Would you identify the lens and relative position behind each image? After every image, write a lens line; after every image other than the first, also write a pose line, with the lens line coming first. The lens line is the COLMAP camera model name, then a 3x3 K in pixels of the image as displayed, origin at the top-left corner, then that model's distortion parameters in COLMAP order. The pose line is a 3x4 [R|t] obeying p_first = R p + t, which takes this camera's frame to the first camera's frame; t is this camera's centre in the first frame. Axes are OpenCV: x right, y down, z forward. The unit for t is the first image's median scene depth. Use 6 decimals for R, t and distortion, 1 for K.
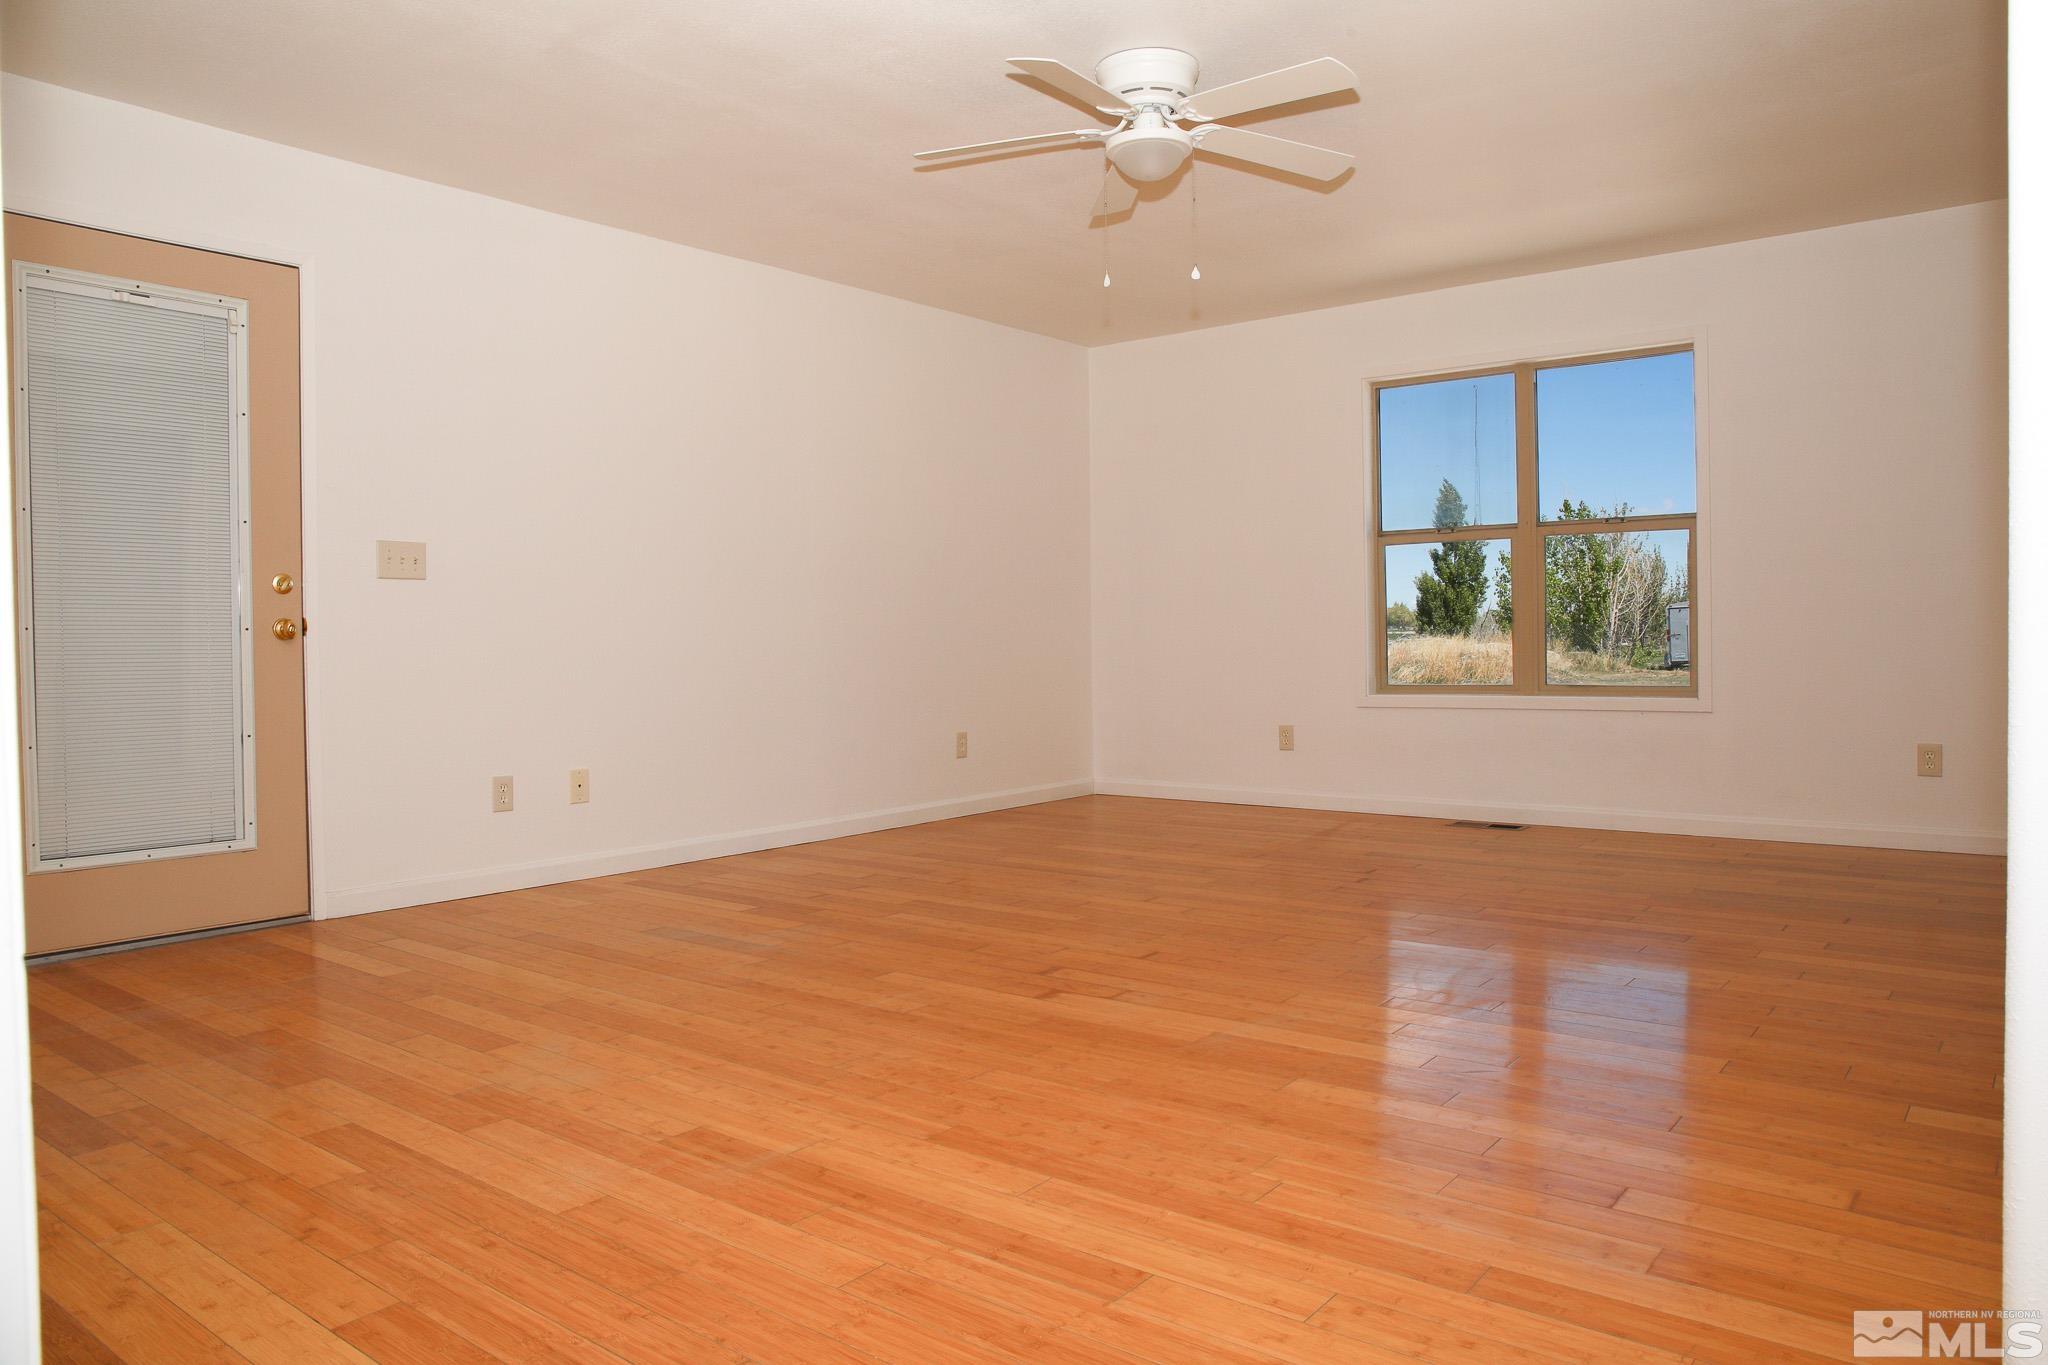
lens RADIAL K [[1409.3, 0, 1032.8], [0, 1409.3, 681.9], [0, 0, 1]] dist [-0.086579, 0.077087]
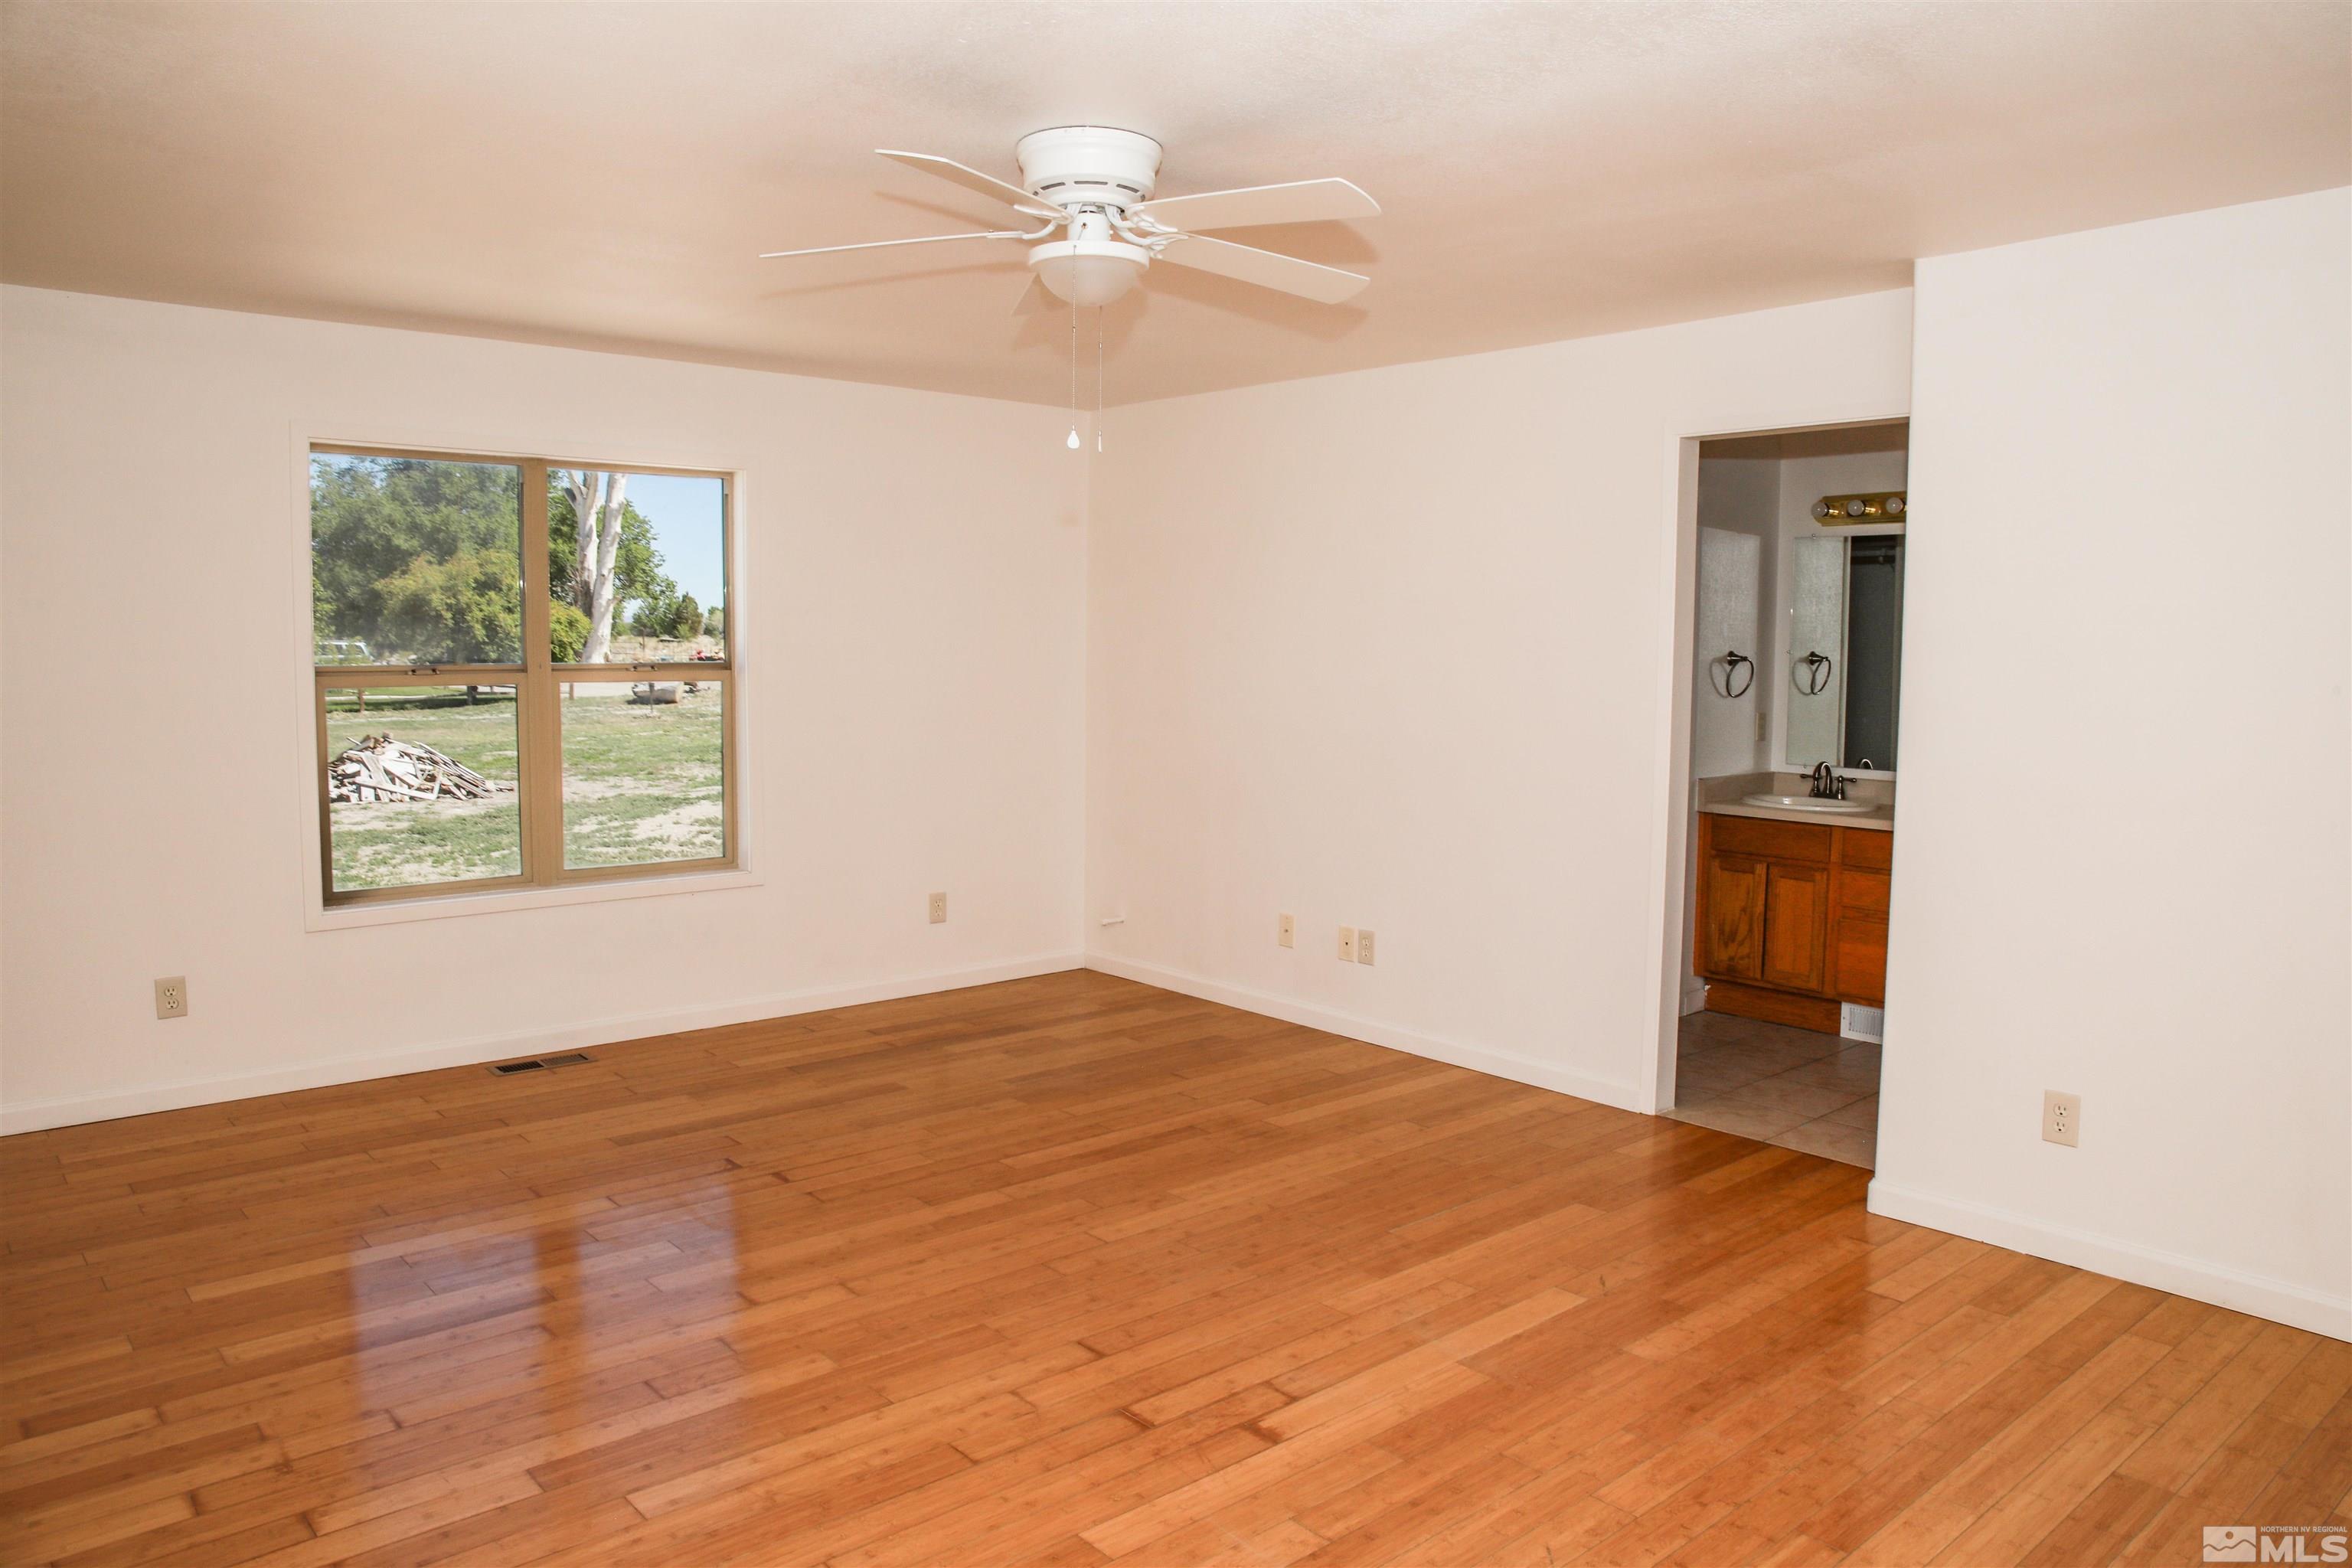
lens RADIAL K [[1618.5, 0, 1186.1], [0, 1618.5, 783.3], [0, 0, 1]] dist [-0.086579, 0.077087]
pose [[0.165963, -0.070206, 0.983630, -1.048551], [0.019873, 0.997498, 0.067843, -0.236967], [-0.985932, 0.008288, 0.166943, 1.152616]]
